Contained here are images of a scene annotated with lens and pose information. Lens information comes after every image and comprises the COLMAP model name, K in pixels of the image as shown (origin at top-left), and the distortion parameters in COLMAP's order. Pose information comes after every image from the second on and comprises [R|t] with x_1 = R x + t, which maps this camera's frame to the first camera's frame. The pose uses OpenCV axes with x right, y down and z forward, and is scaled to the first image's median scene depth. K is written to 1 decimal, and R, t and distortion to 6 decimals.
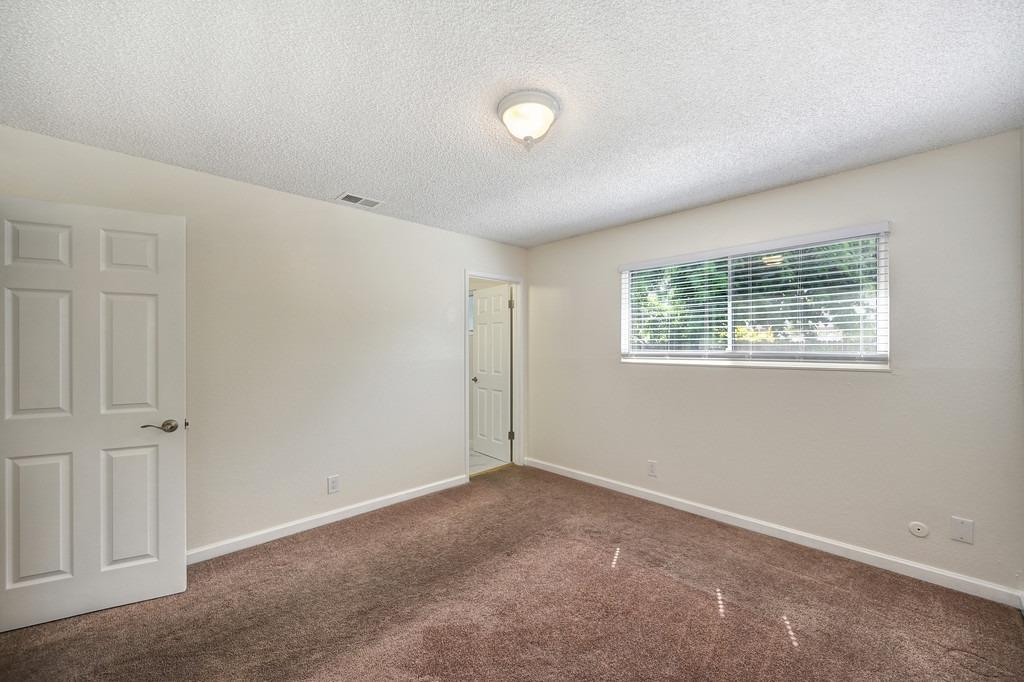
lens RADIAL K [[408.1, 0, 514.9], [0, 408.1, 342.0], [0, 0, 1]] dist [0.003174, -0.000234]
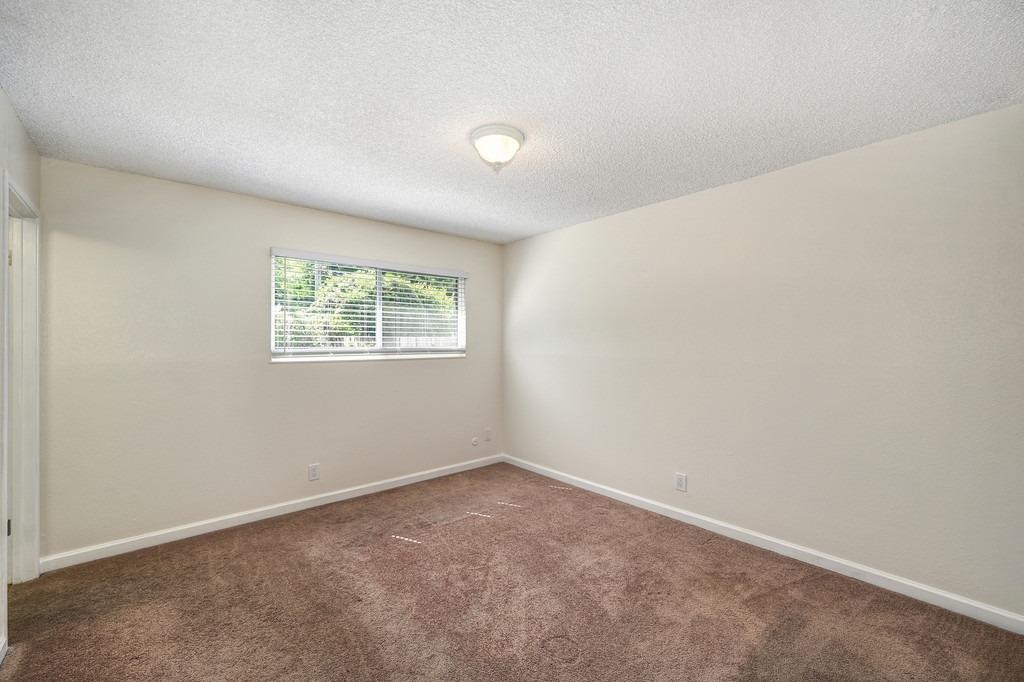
lens RADIAL K [[428.8, 0, 511.3], [0, 428.8, 342.9], [0, 0, 1]] dist [0.001681, 0.000170]
pose [[0.050407, 0.005754, 0.998712, -0.730161], [-0.004378, 0.999975, -0.005541, 0.015033], [-0.998719, -0.004093, 0.050431, 0.567806]]
